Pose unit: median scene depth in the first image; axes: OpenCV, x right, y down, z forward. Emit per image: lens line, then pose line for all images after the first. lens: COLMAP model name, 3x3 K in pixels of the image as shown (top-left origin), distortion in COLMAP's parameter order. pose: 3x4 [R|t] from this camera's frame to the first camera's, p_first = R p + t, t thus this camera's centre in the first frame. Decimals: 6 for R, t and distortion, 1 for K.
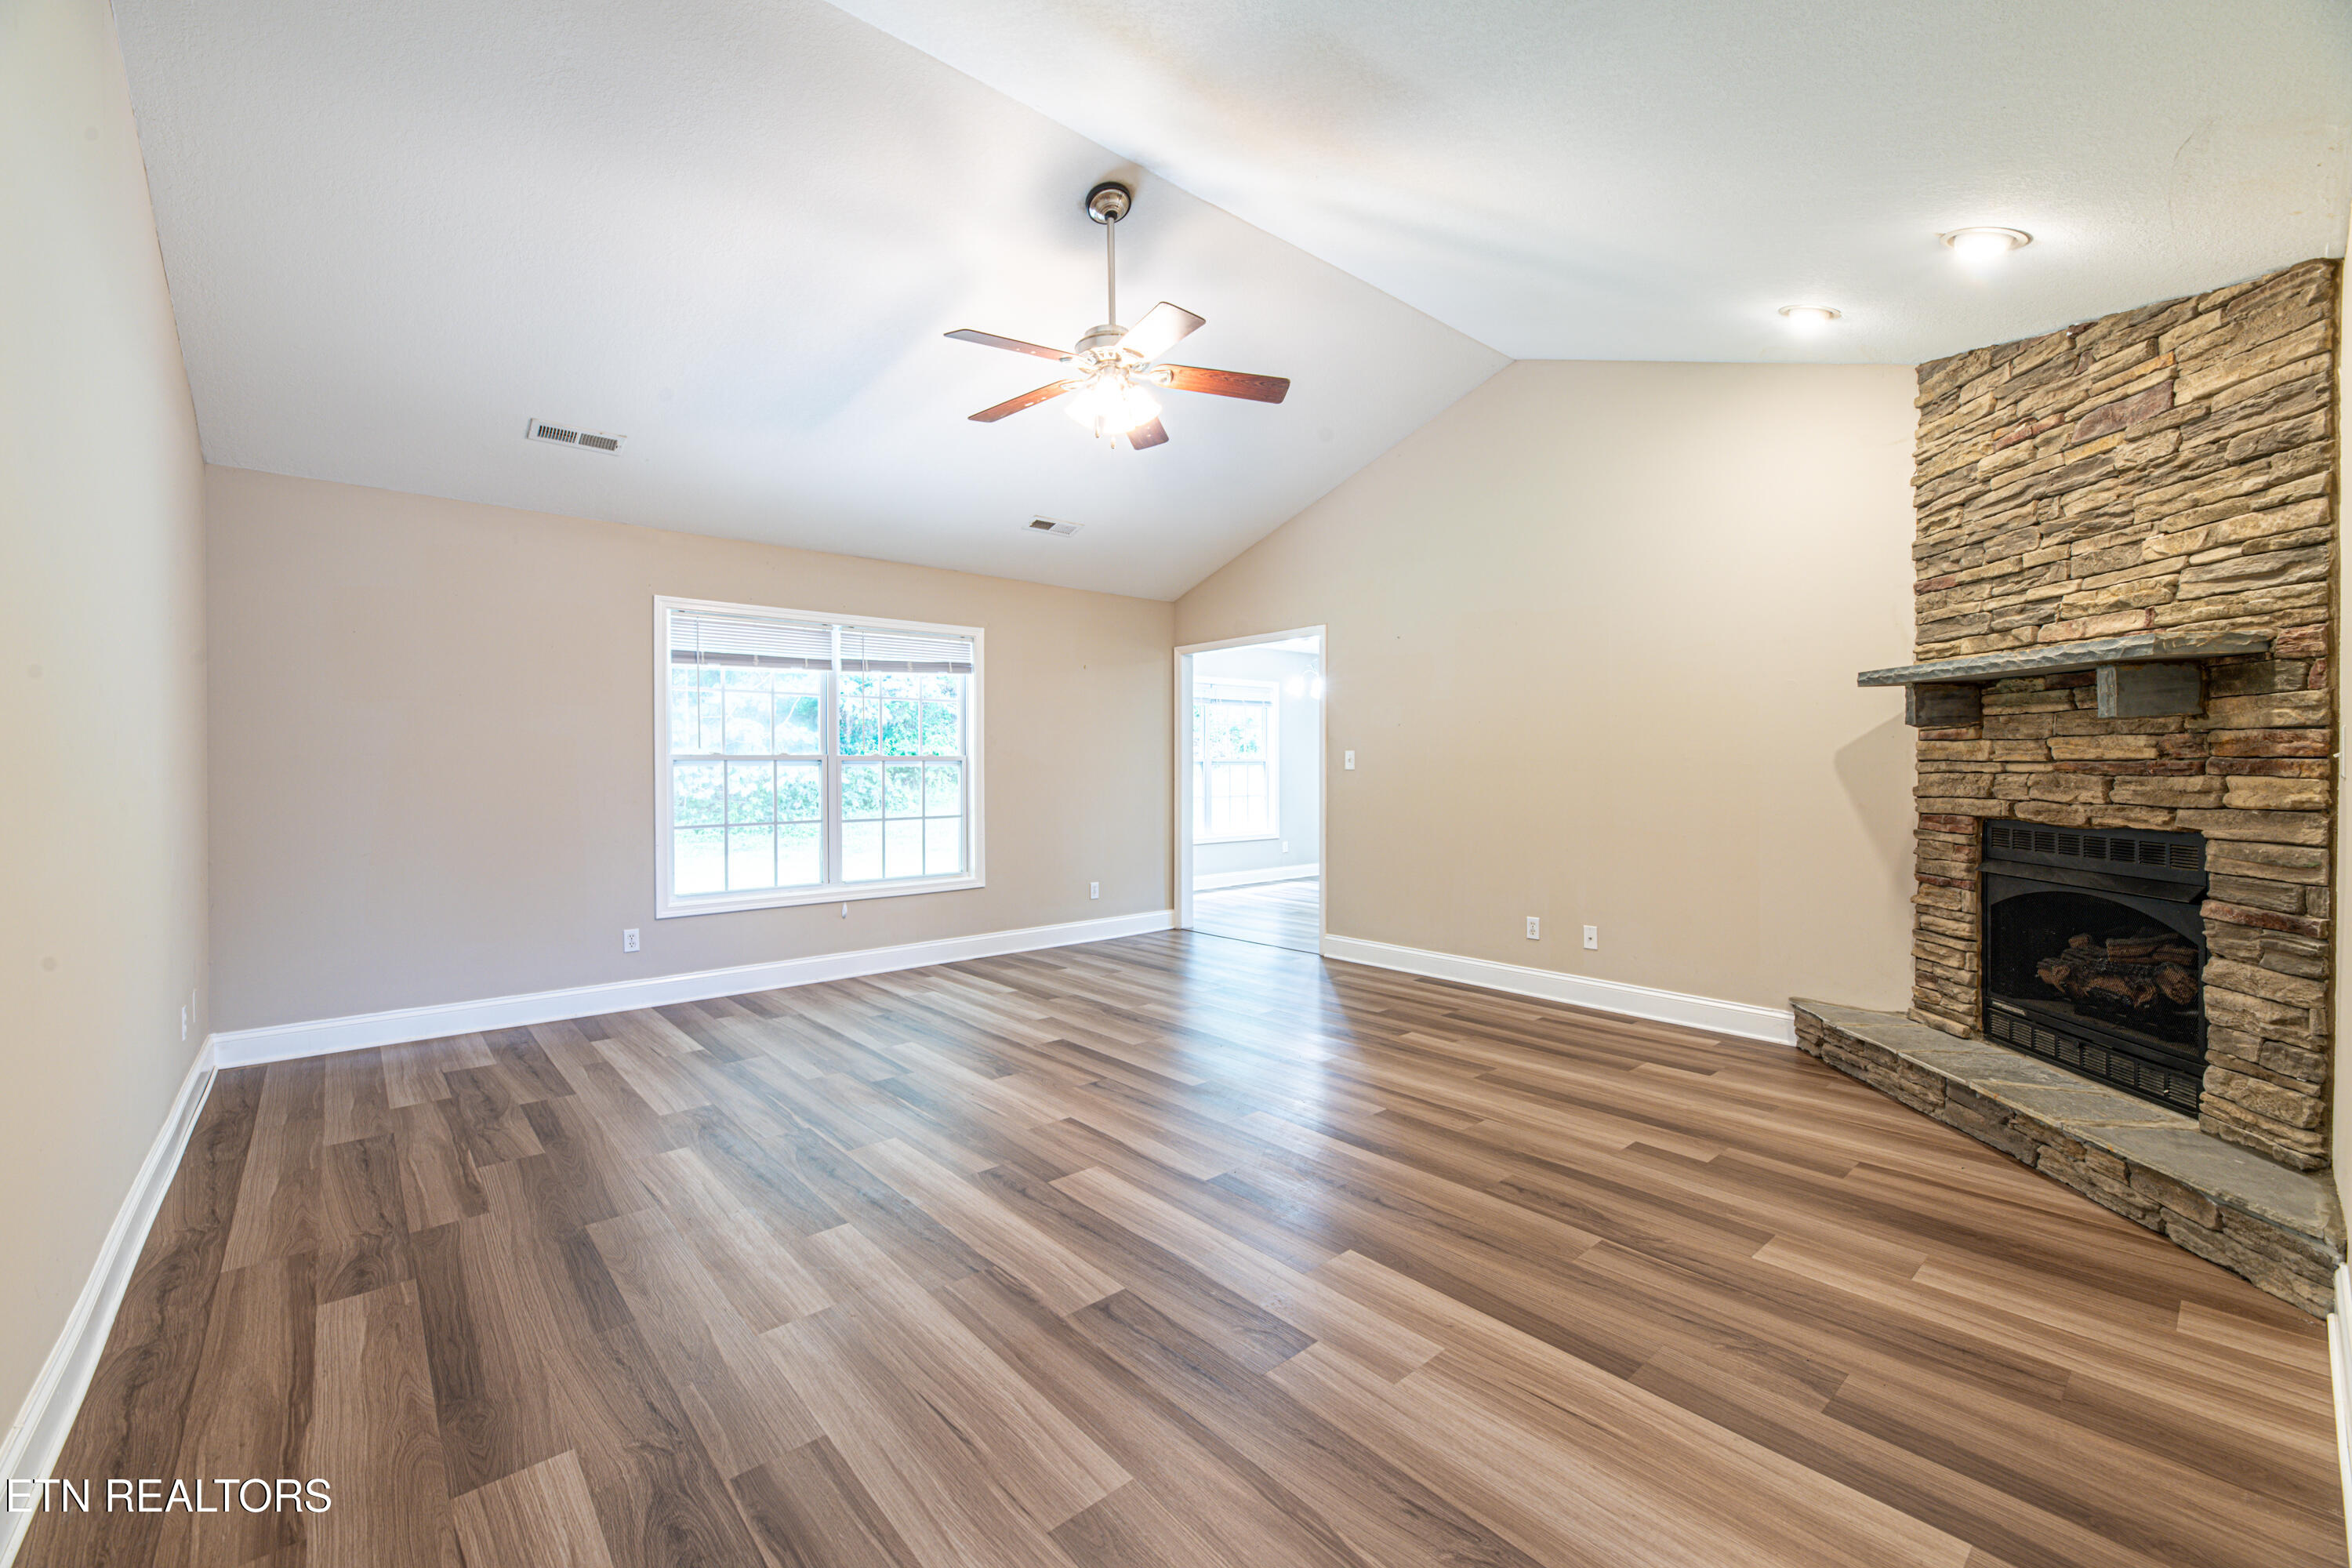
lens RADIAL K [[959.1, 0, 1201.3], [0, 959.1, 813.4], [0, 0, 1]] dist [-0.001848, 0.002937]
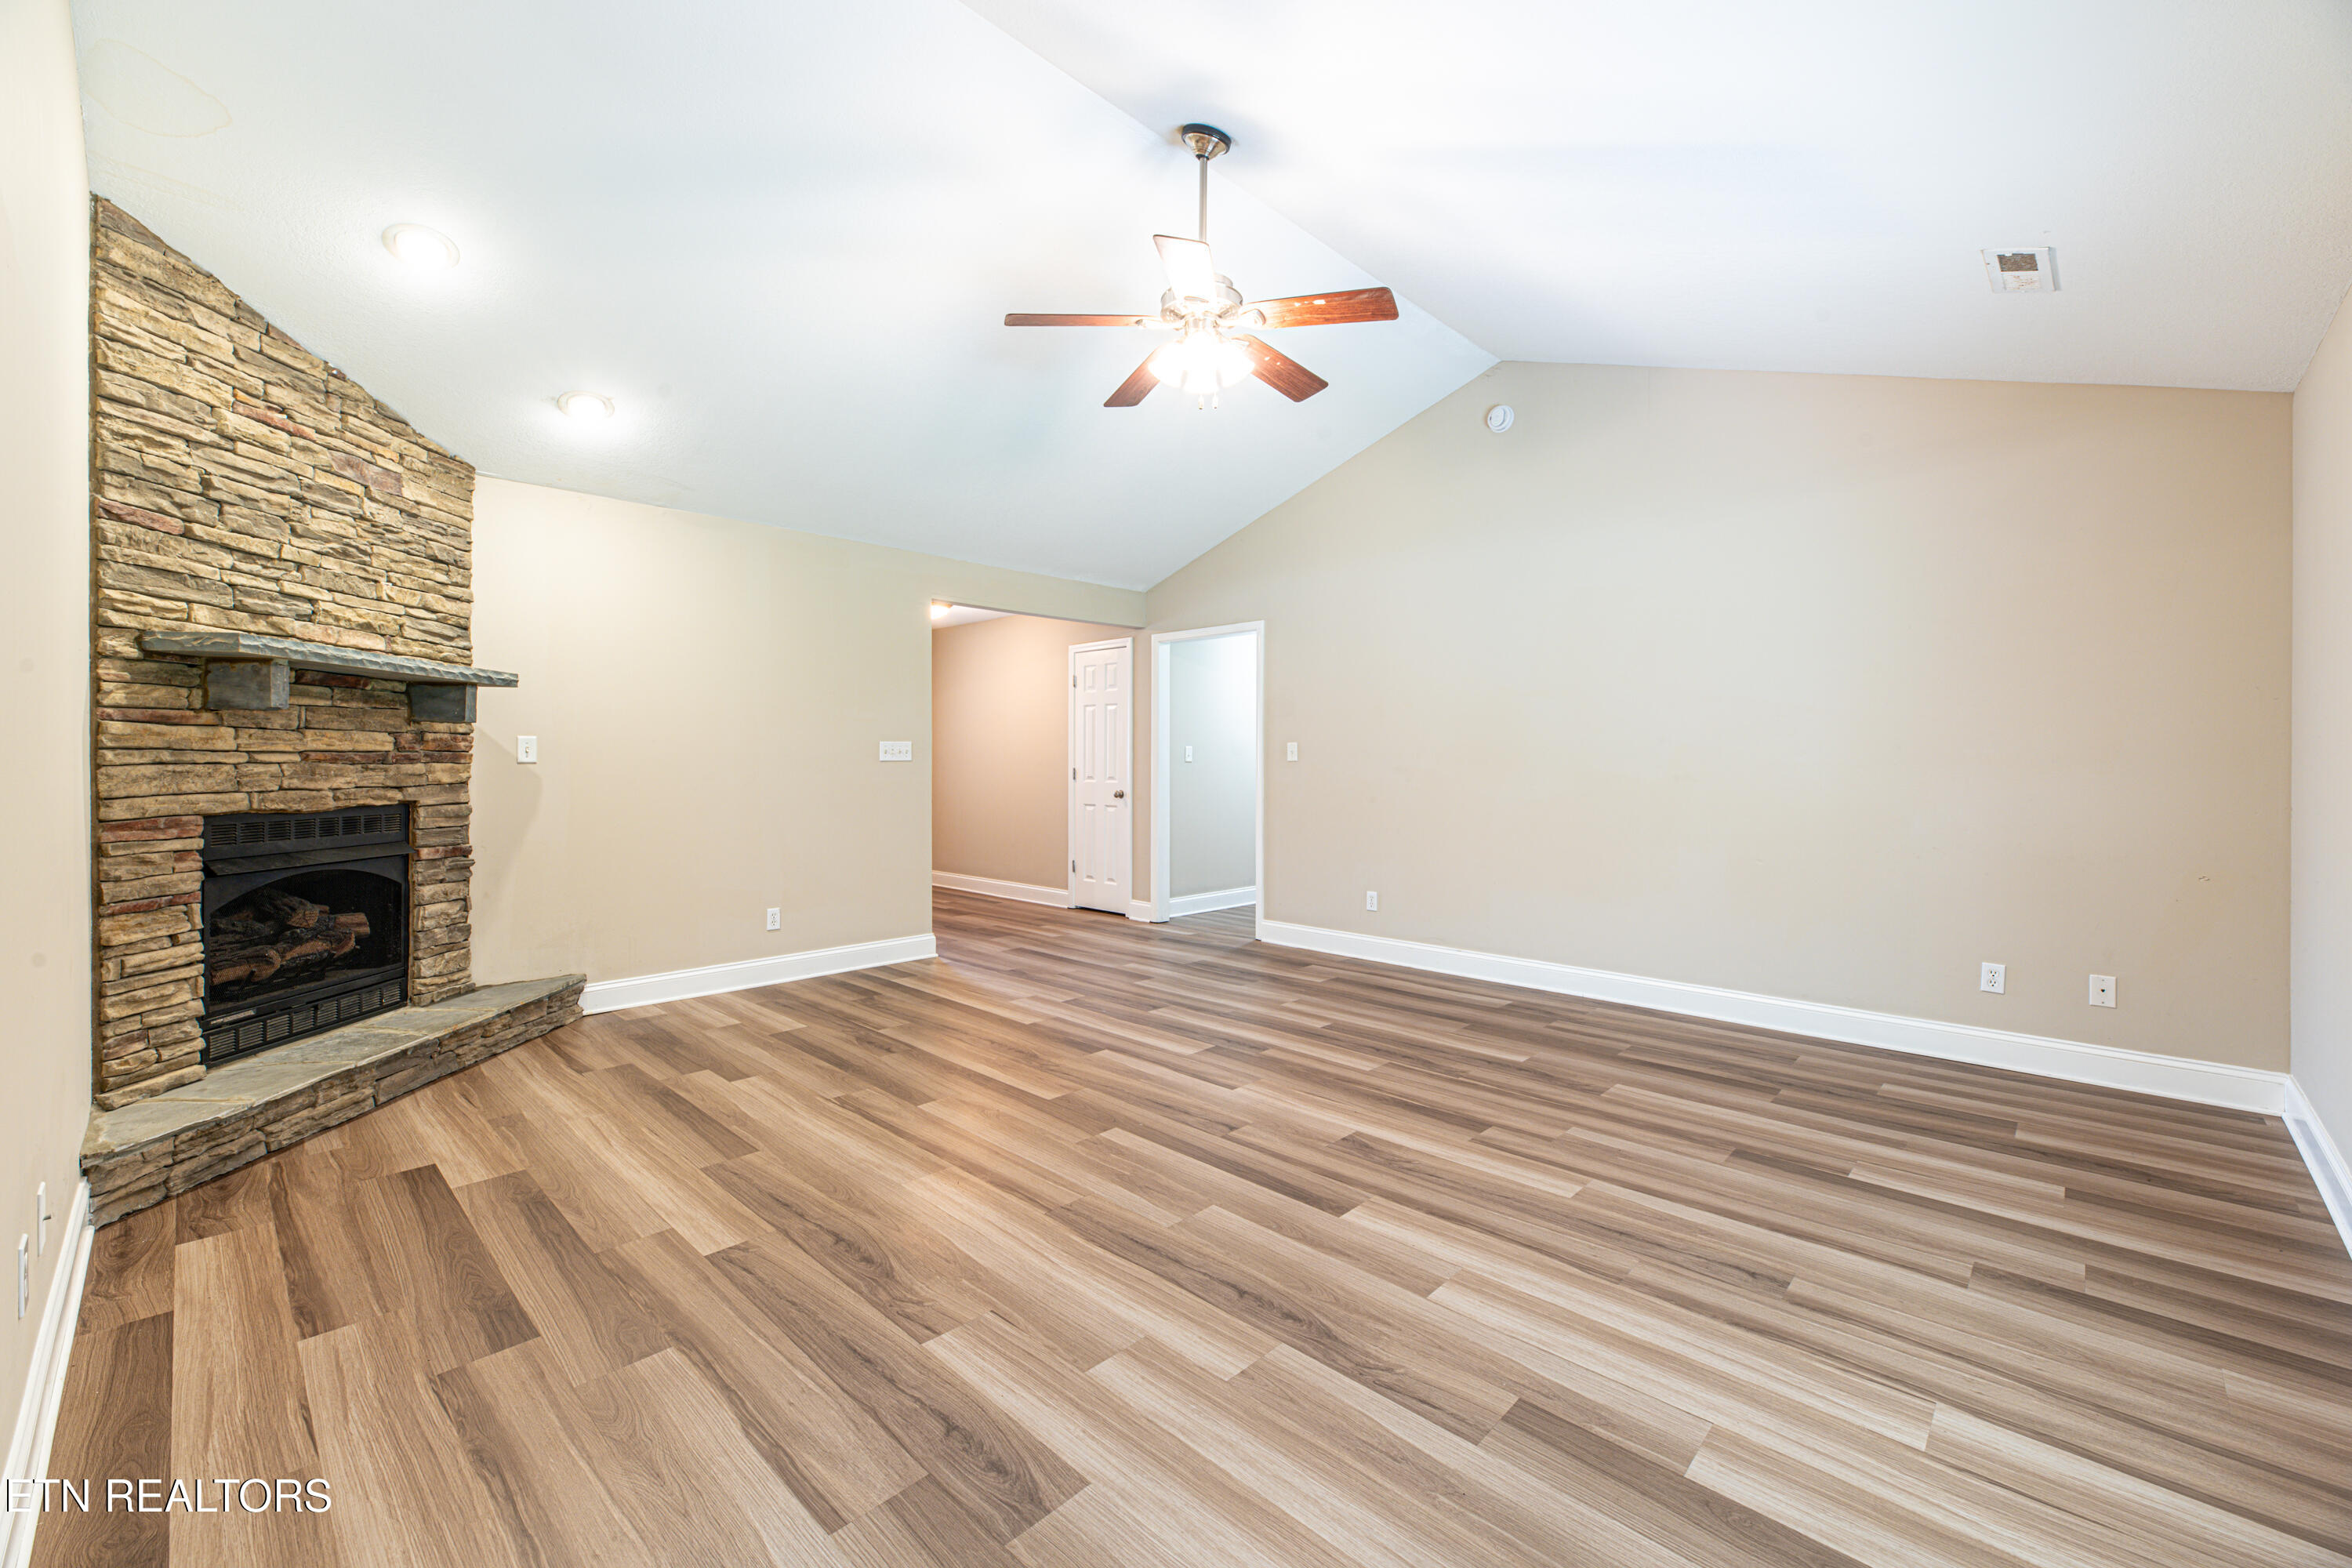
lens RADIAL K [[959.1, 0, 1153.3], [0, 959.1, 803.2], [0, 0, 1]] dist [-0.001848, 0.002937]
pose [[-0.999317, 0.002946, -0.036833, -0.012574], [-0.000605, 0.995380, 0.096011, -0.100979], [0.036945, 0.095968, -0.994699, 2.115763]]
